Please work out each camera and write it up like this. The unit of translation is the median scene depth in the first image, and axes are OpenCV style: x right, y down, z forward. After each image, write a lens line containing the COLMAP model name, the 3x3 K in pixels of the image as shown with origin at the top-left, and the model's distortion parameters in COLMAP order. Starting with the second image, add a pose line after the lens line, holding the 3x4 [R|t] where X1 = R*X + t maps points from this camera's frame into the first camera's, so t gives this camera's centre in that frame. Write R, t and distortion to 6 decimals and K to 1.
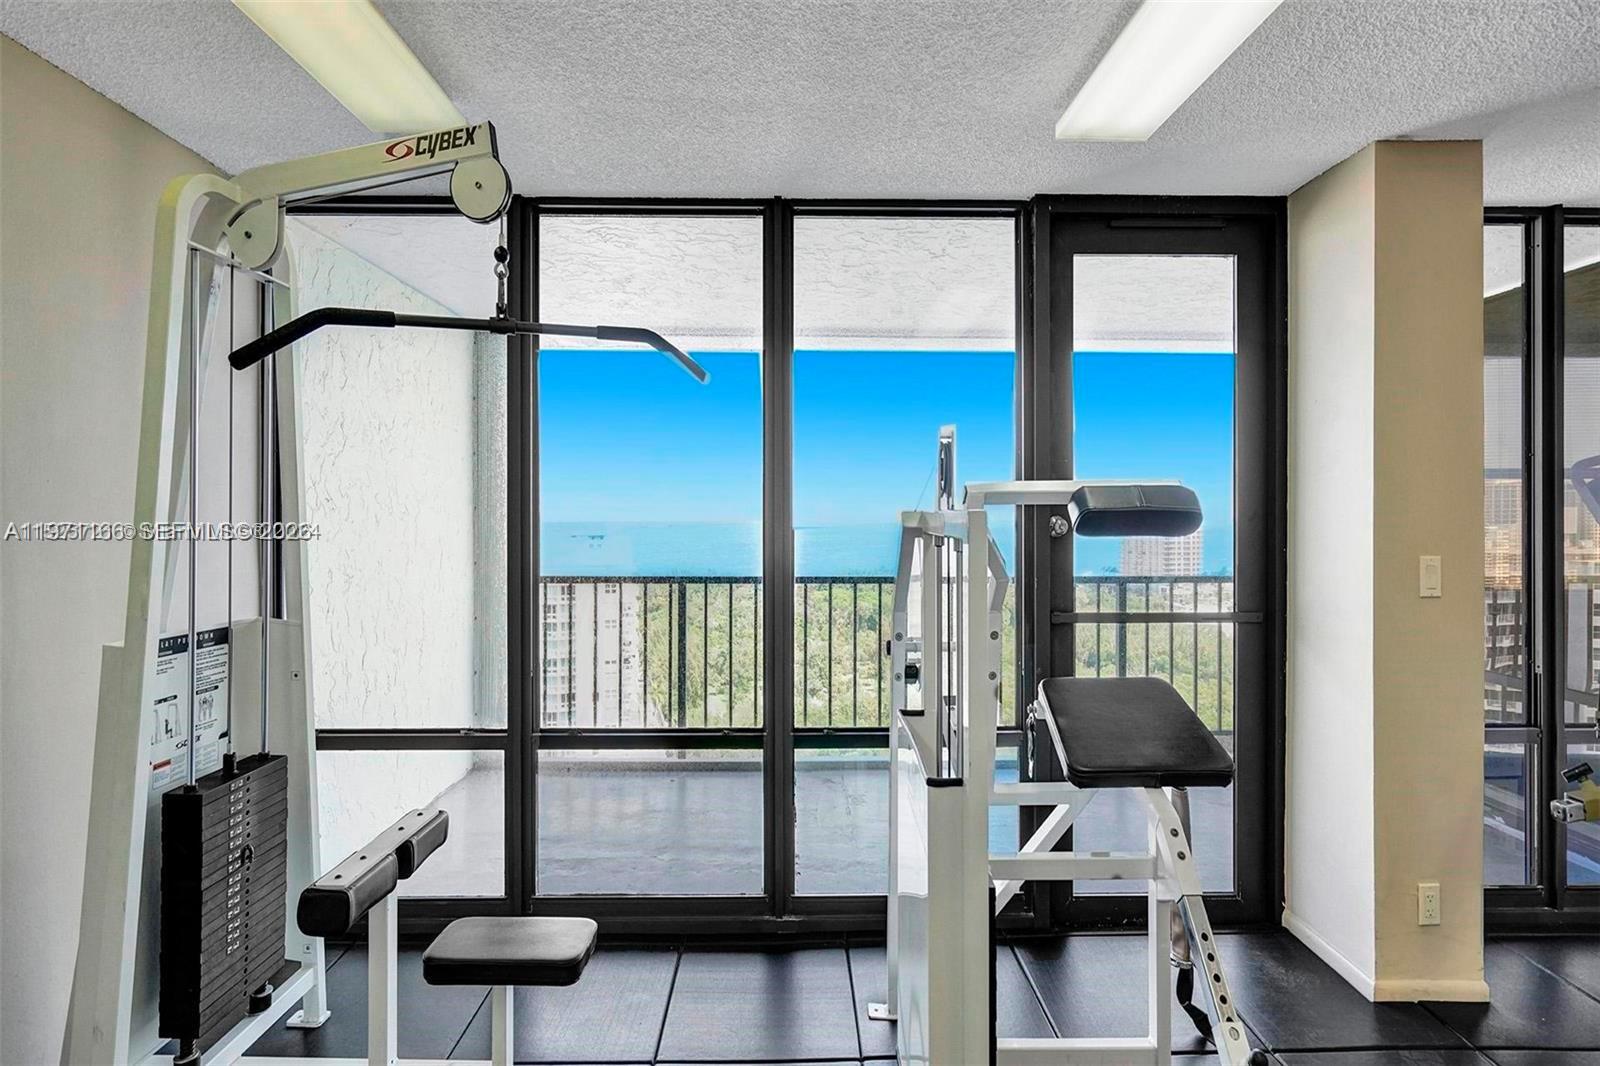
lens RADIAL K [[746.2, 0, 801.9], [0, 746.2, 521.5], [0, 0, 1]] dist [0.002714, 0.001476]
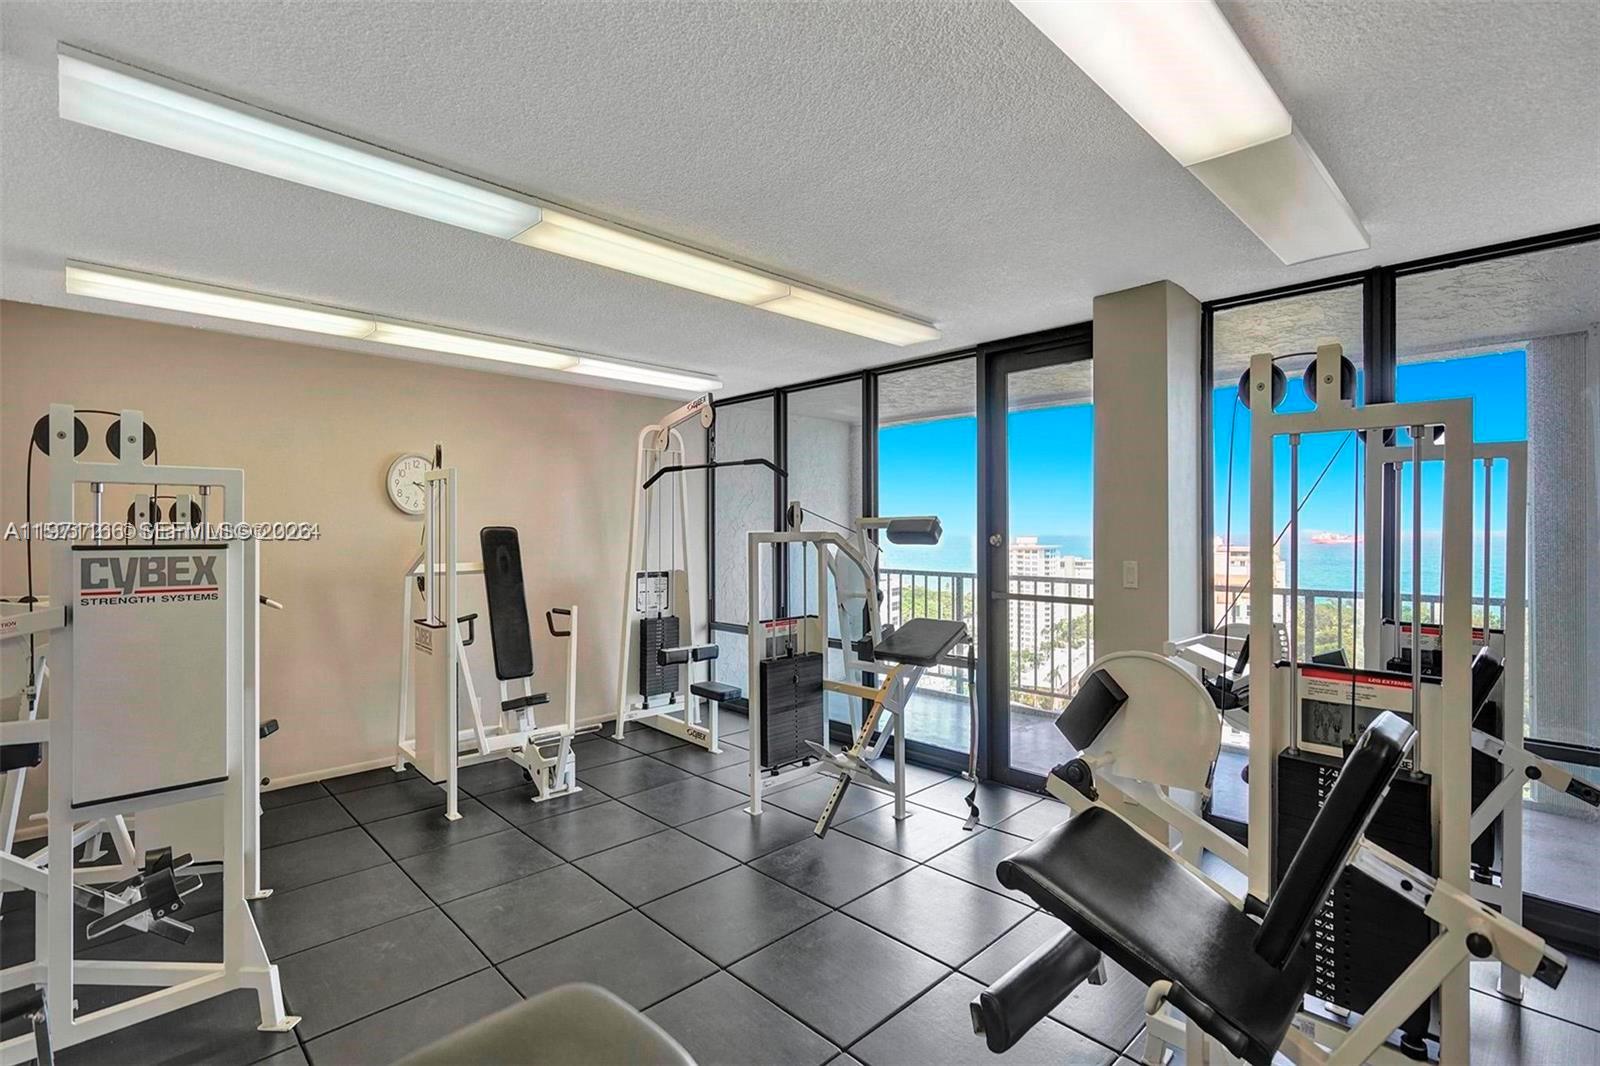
lens RADIAL K [[746.2, 0, 802.1], [0, 746.2, 533.8], [0, 0, 1]] dist [0.002714, 0.001476]
pose [[0.682251, 0.001494, -0.731116, 1.254730], [-0.003498, 0.999993, -0.001221, -0.003418], [0.731110, 0.003391, 0.682252, -0.438291]]
